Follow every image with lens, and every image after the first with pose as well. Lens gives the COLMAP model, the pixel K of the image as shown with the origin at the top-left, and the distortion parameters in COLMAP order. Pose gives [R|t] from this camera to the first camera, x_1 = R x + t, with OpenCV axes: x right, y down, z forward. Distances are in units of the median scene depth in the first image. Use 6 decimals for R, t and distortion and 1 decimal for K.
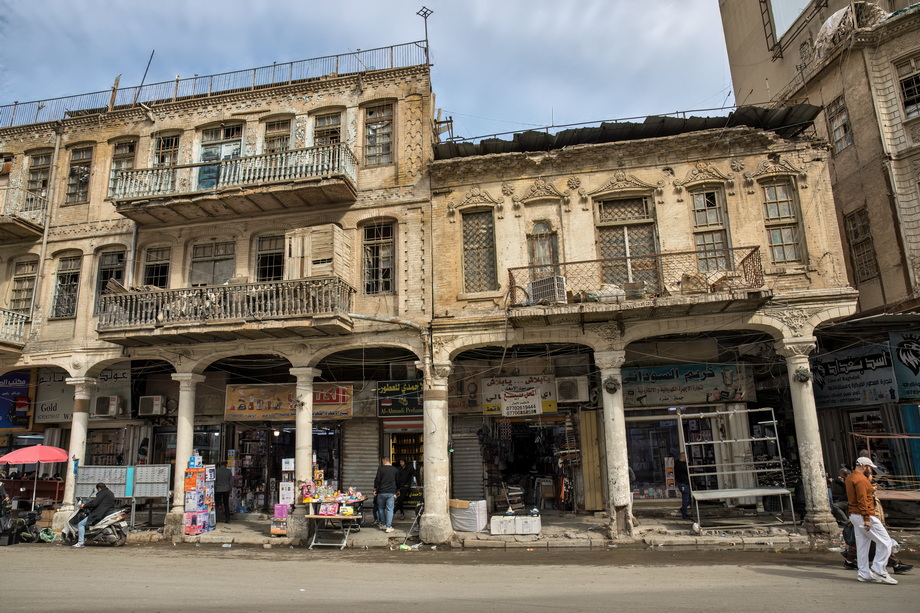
lens RADIAL K [[631.8, 0, 460.0], [0, 631.8, 306.5], [0, 0, 1]] dist [-0.107016, 0.090721]
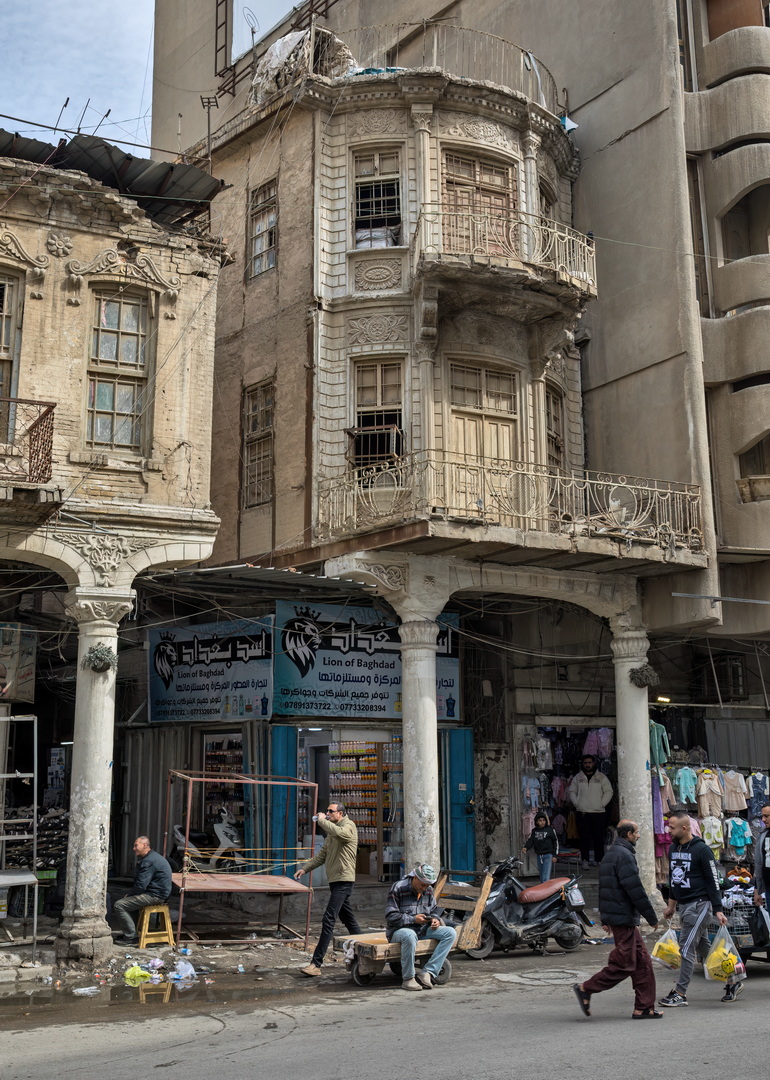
lens RADIAL K [[1198.4, 0, 387.2], [0, 1198.4, 512.6], [0, 0, 1]] dist [0.014226, 0.034633]
pose [[0.807200, 0.152276, 0.570299, 0.129682], [-0.153387, 0.987074, -0.046456, -0.003236], [-0.570001, -0.049977, 0.820123, 0.010104]]
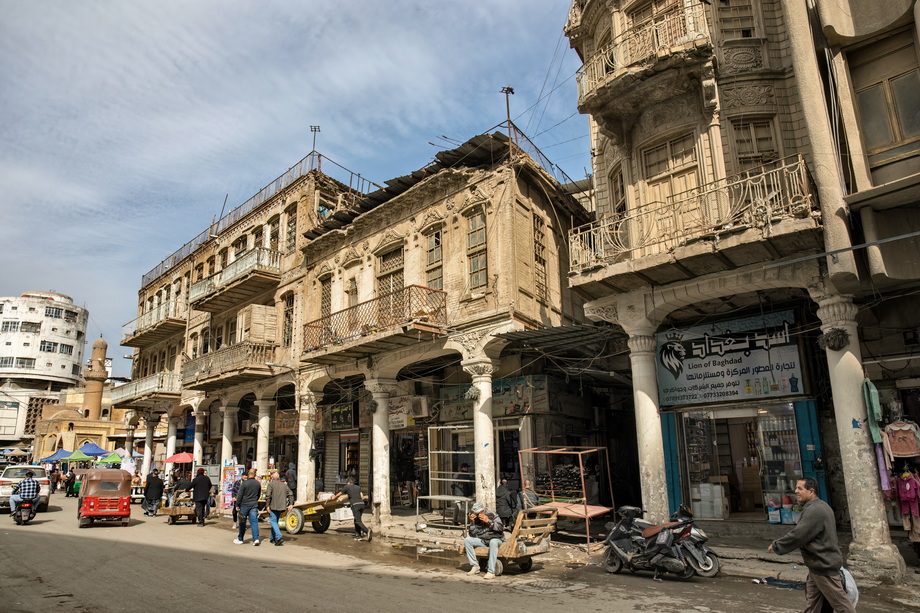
lens RADIAL K [[631.8, 0, 460.0], [0, 631.8, 306.5], [0, 0, 1]] dist [-0.107016, 0.090721]
pose [[0.801395, -0.134048, -0.582922, 1.074931], [0.136513, 0.989833, -0.039944, 0.000560], [0.582350, -0.047565, 0.811546, 0.085218]]
